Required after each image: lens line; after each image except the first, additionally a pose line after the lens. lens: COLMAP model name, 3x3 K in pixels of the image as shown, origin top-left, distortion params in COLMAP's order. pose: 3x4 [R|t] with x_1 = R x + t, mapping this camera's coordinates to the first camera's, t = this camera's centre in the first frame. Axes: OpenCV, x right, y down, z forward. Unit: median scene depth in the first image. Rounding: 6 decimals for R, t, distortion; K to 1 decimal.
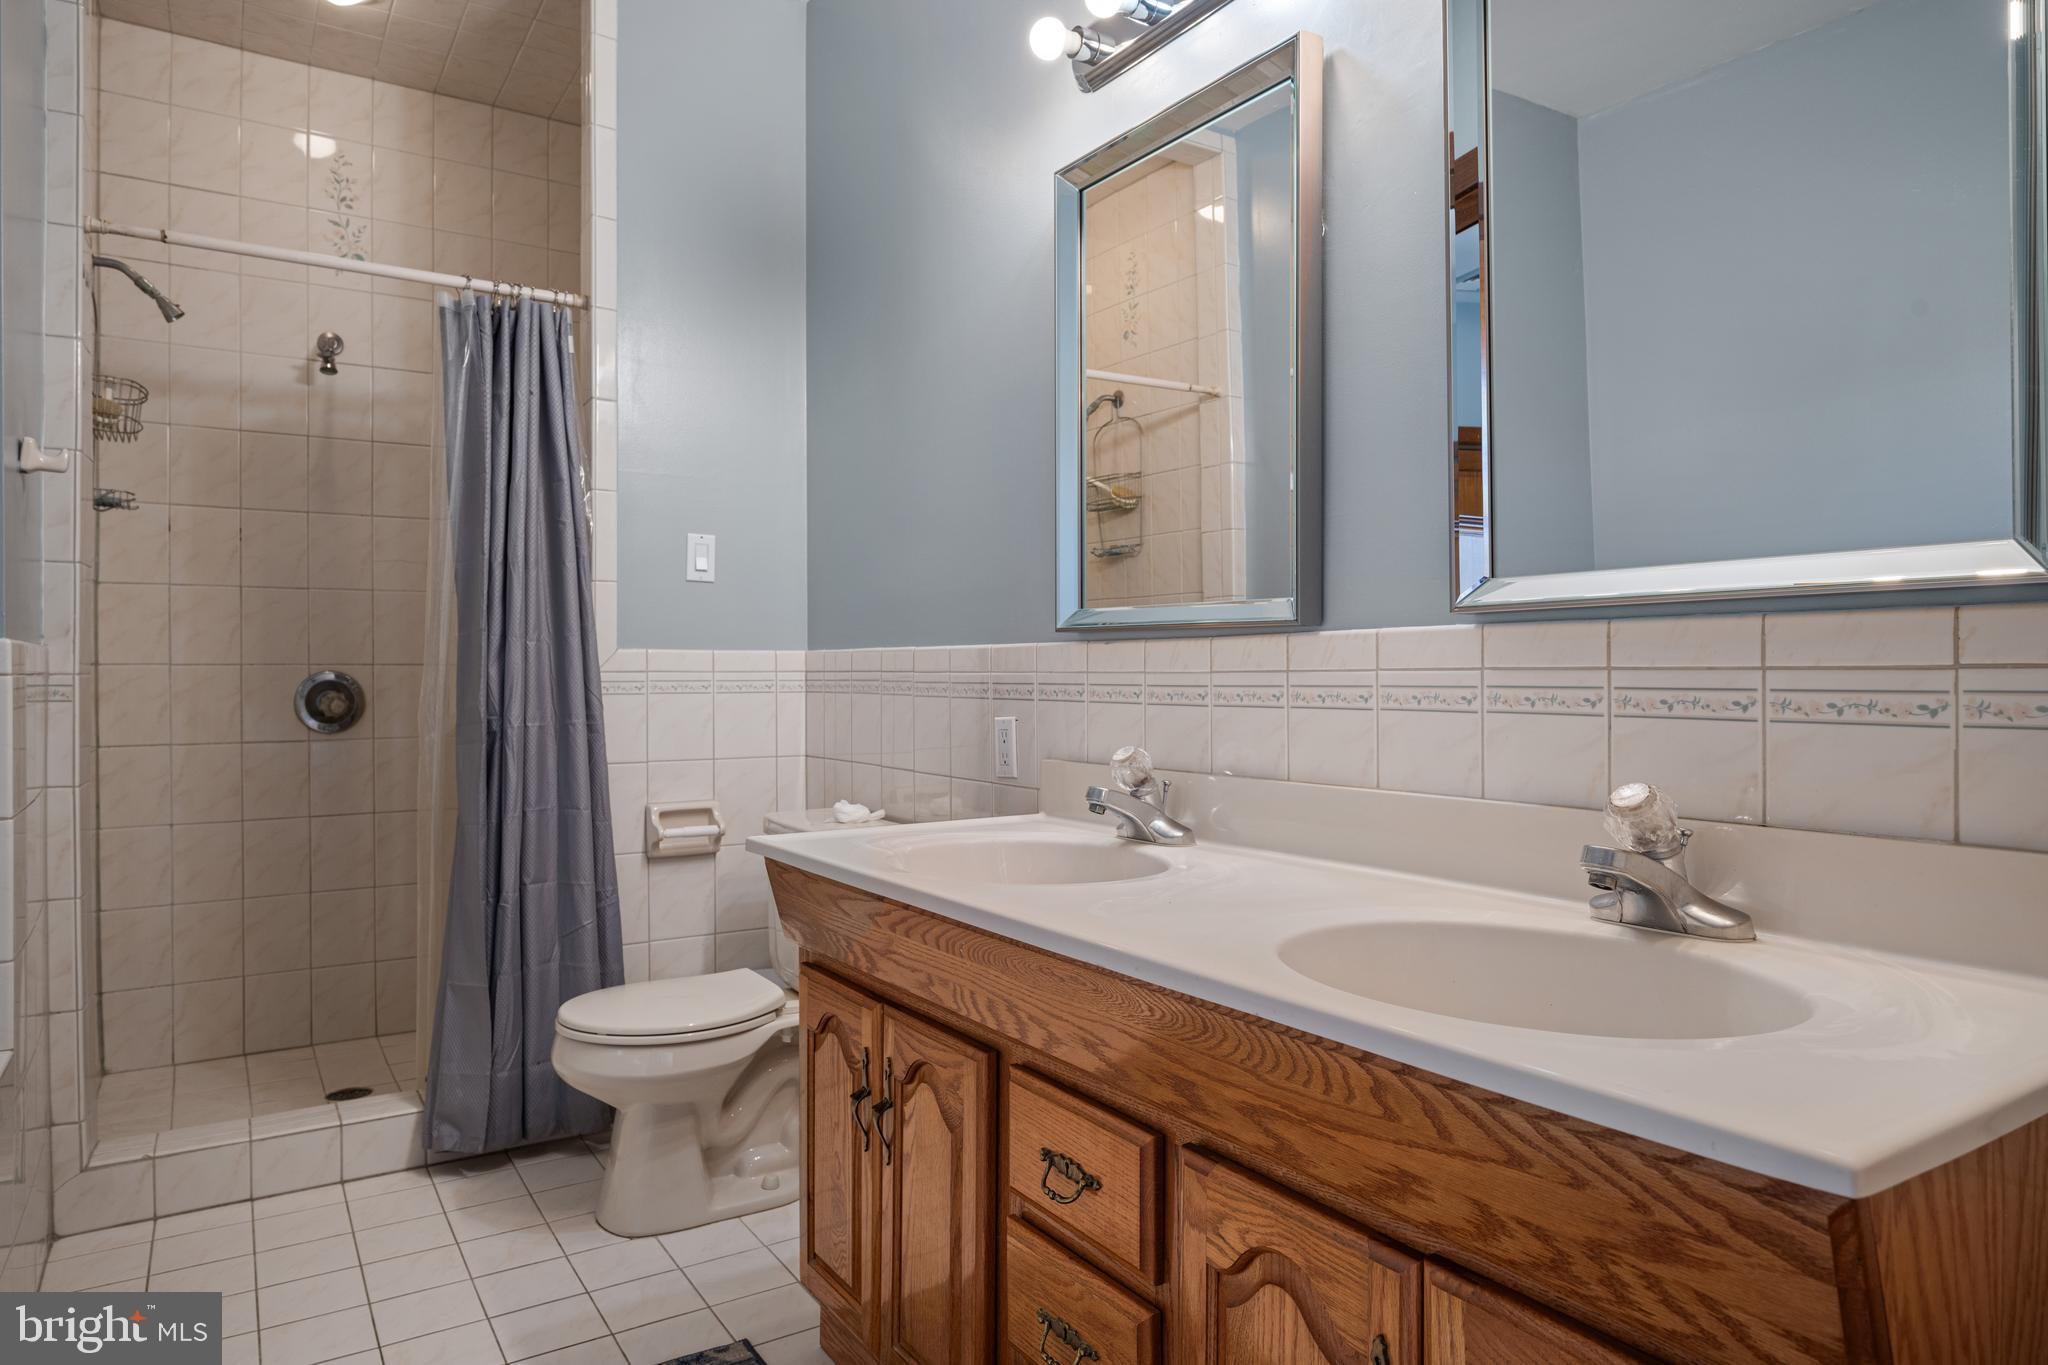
lens RADIAL K [[1257.7, 0, 1022.6], [0, 1257.7, 669.2], [0, 0, 1]] dist [0.003923, -0.000047]
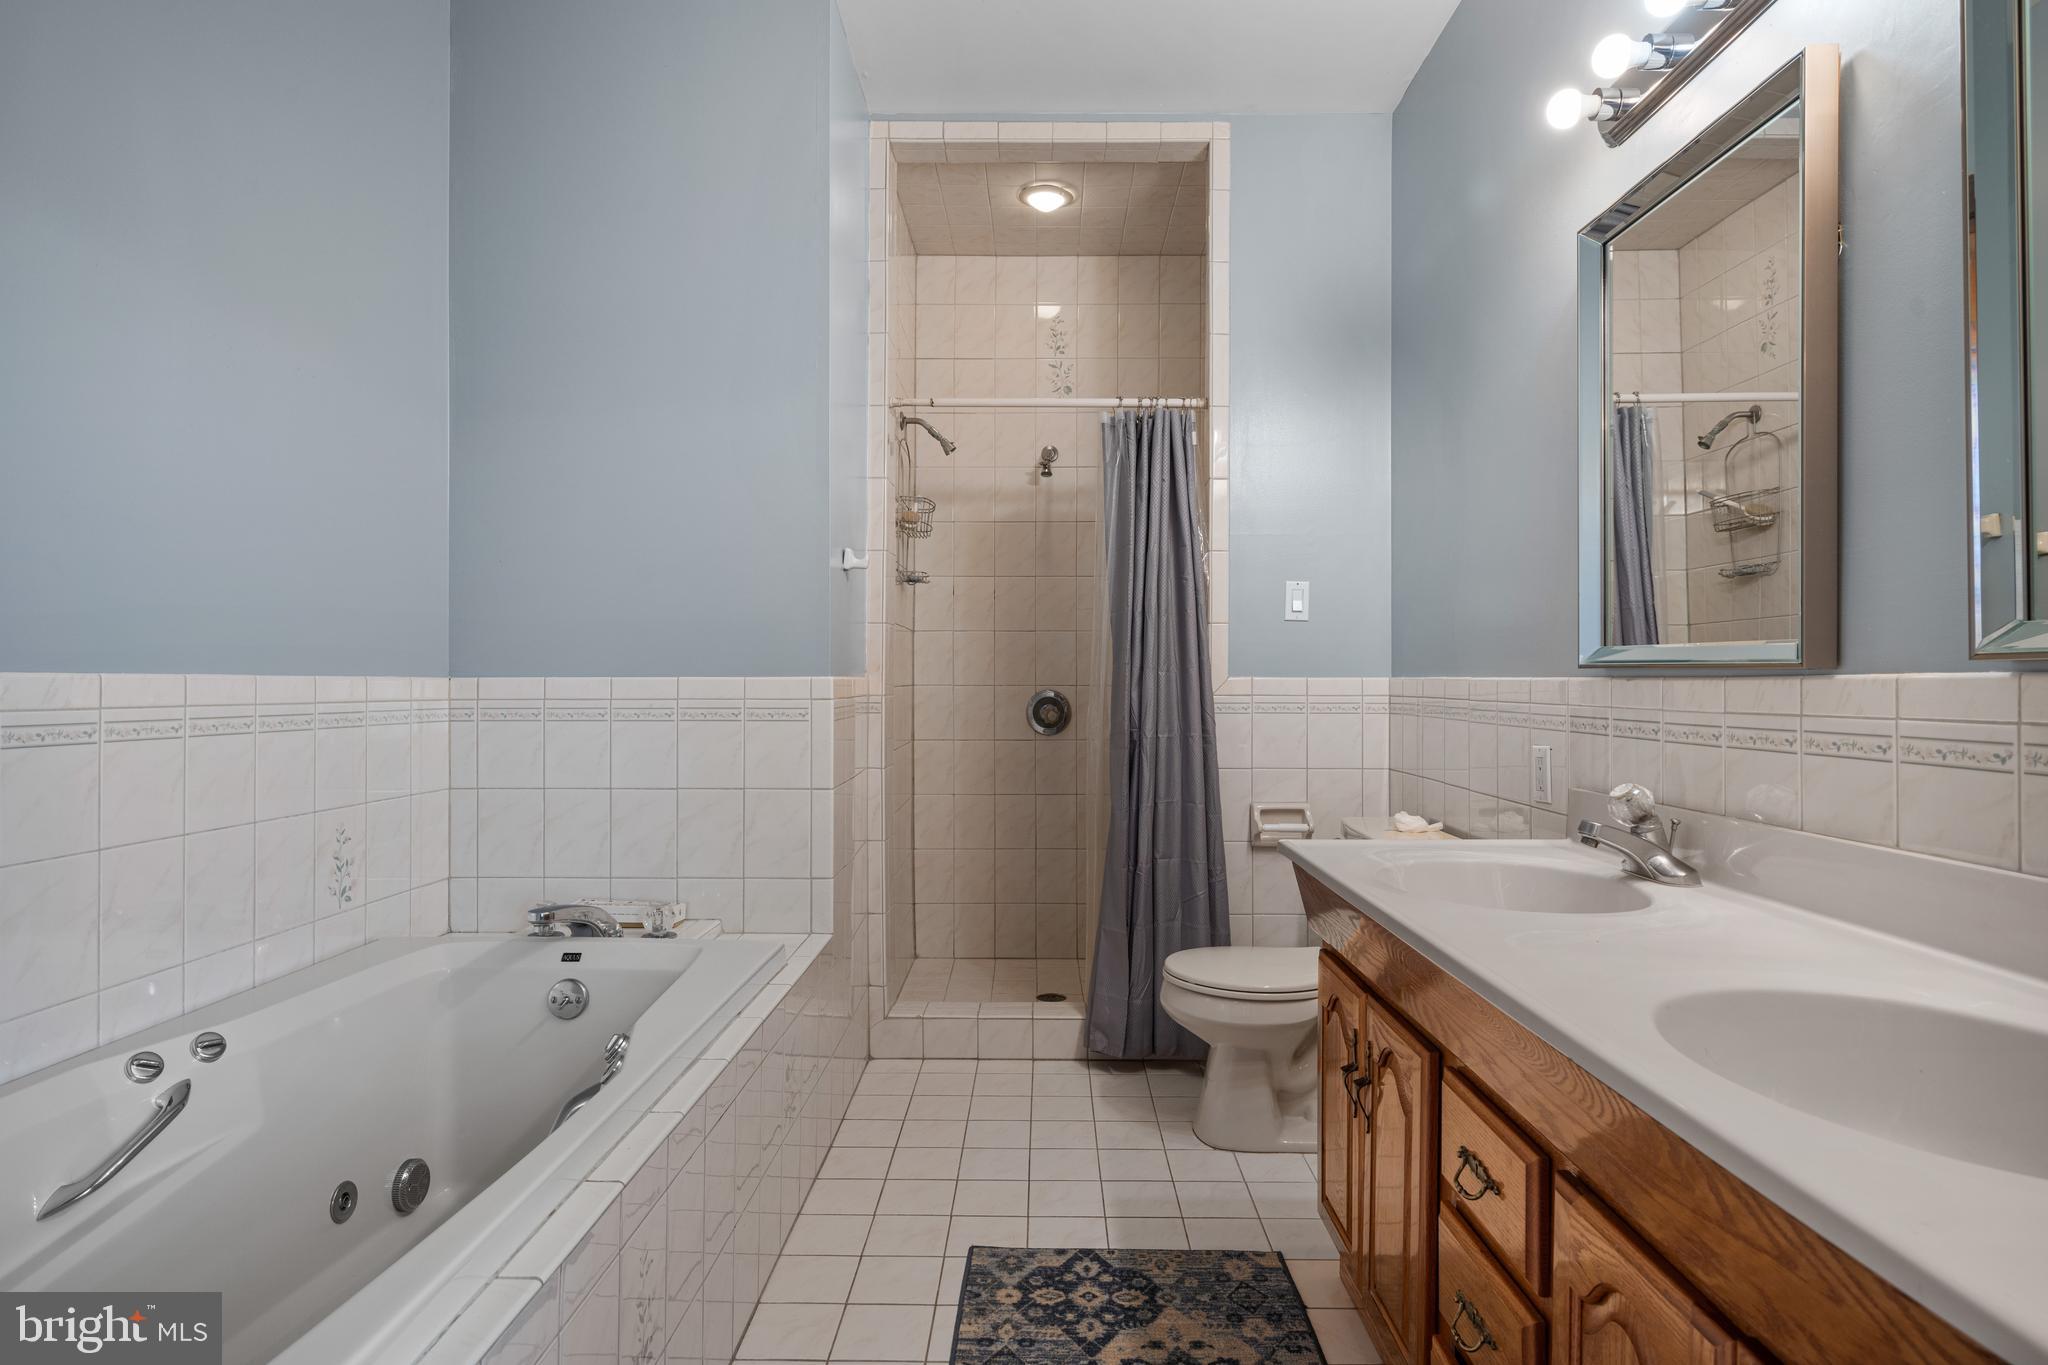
lens RADIAL K [[1073.1, 0, 1025.6], [0, 1073.1, 679.6], [0, 0, 1]] dist [0.004098, 0.001273]
pose [[0.838219, 0.002327, -0.545329, 0.110823], [-0.002356, 0.999997, 0.000646, -0.017005], [0.545329, 0.000743, 0.838222, -0.004364]]
